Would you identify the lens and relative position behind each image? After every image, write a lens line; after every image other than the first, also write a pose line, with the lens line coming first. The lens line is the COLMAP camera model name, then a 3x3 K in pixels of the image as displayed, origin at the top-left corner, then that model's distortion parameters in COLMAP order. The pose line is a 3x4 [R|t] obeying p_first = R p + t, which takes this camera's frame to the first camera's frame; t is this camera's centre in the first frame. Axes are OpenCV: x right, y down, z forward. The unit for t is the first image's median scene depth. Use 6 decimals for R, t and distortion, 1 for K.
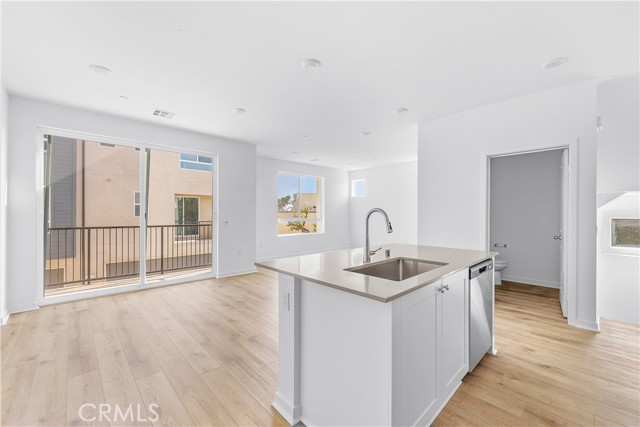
lens RADIAL K [[261.5, 0, 321.4], [0, 261.5, 213.6], [0, 0, 1]] dist [-0.001460, -0.000045]
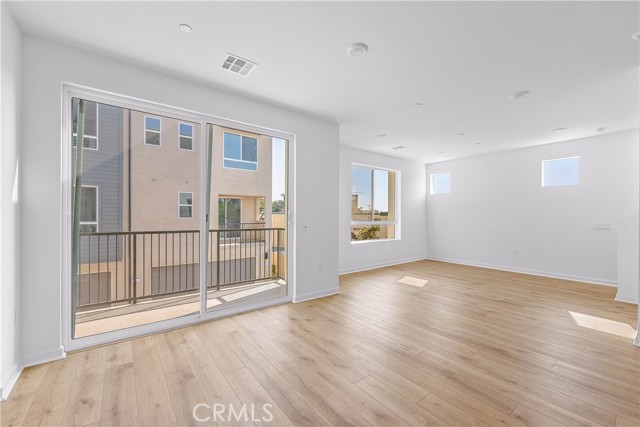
lens RADIAL K [[261.5, 0, 322.3], [0, 261.5, 216.2], [0, 0, 1]] dist [-0.001460, -0.000045]
pose [[0.994306, 0.002089, -0.106545, -0.274970], [-0.001734, 0.999993, 0.003425, 0.000131], [0.106551, -0.003221, 0.994302, 0.311833]]
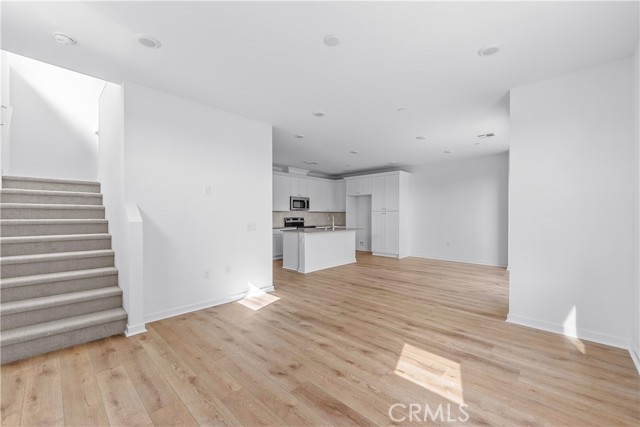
lens RADIAL K [[261.5, 0, 317.4], [0, 261.5, 215.8], [0, 0, 1]] dist [-0.001460, -0.000045]
pose [[-0.999429, -0.005571, -0.033337, 0.217505], [-0.005654, 0.999981, 0.002414, 0.000670], [0.033323, 0.002601, -0.999441, 1.937206]]
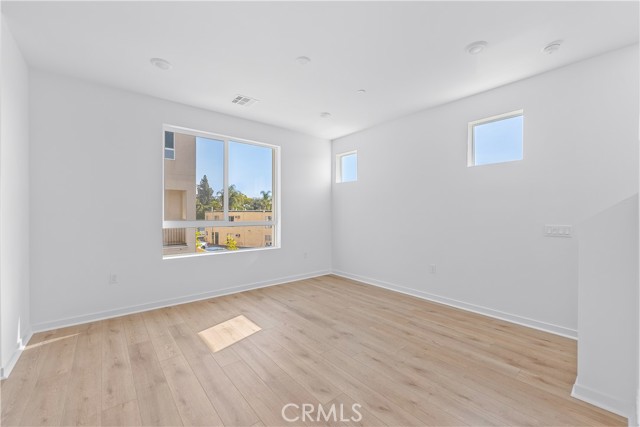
lens RADIAL K [[261.5, 0, 319.4], [0, 261.5, 220.3], [0, 0, 1]] dist [-0.001460, -0.000045]
pose [[0.997501, 0.000401, -0.070650, 0.249665], [0.001753, 0.999535, 0.030431, 0.000029], [0.070630, -0.030478, 0.997037, 0.863663]]
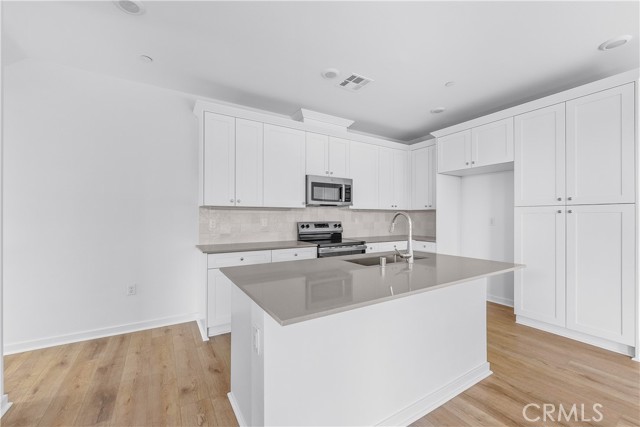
lens RADIAL K [[261.5, 0, 319.5], [0, 261.5, 215.4], [0, 0, 1]] dist [-0.001460, -0.000045]
pose [[-0.977474, -0.004228, 0.211011, 0.133847], [-0.005785, 0.999960, -0.006762, 0.002403], [-0.210974, -0.007830, -0.977460, 0.904728]]
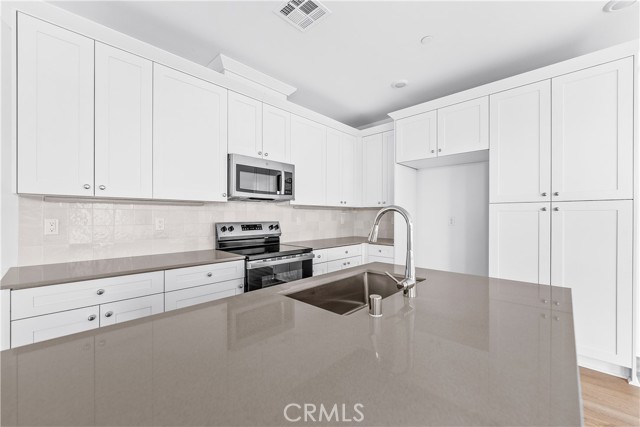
lens RADIAL K [[261.5, 0, 321.0], [0, 261.5, 215.0], [0, 0, 1]] dist [-0.001460, -0.000045]
pose [[-0.998830, -0.006516, -0.047915, 0.175822], [-0.006338, 0.999972, -0.003852, 0.002468], [0.047939, -0.003544, -0.998844, 0.683539]]
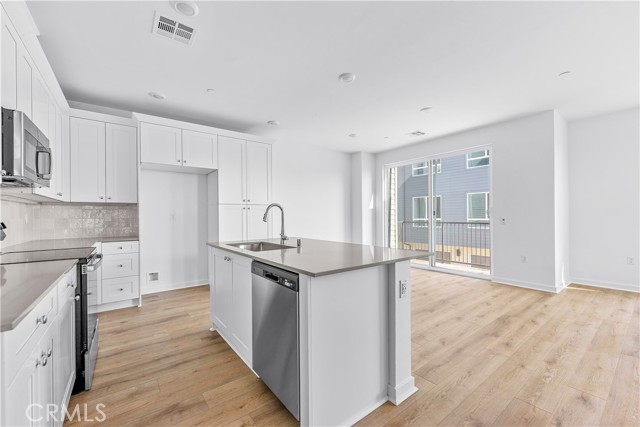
lens RADIAL K [[261.5, 0, 319.8], [0, 261.5, 216.9], [0, 0, 1]] dist [-0.001460, -0.000045]
pose [[-0.115468, -0.000369, -0.993311, 0.639796], [0.010342, 0.999945, -0.001574, 0.021494], [0.993257, -0.010455, -0.115458, 0.581148]]
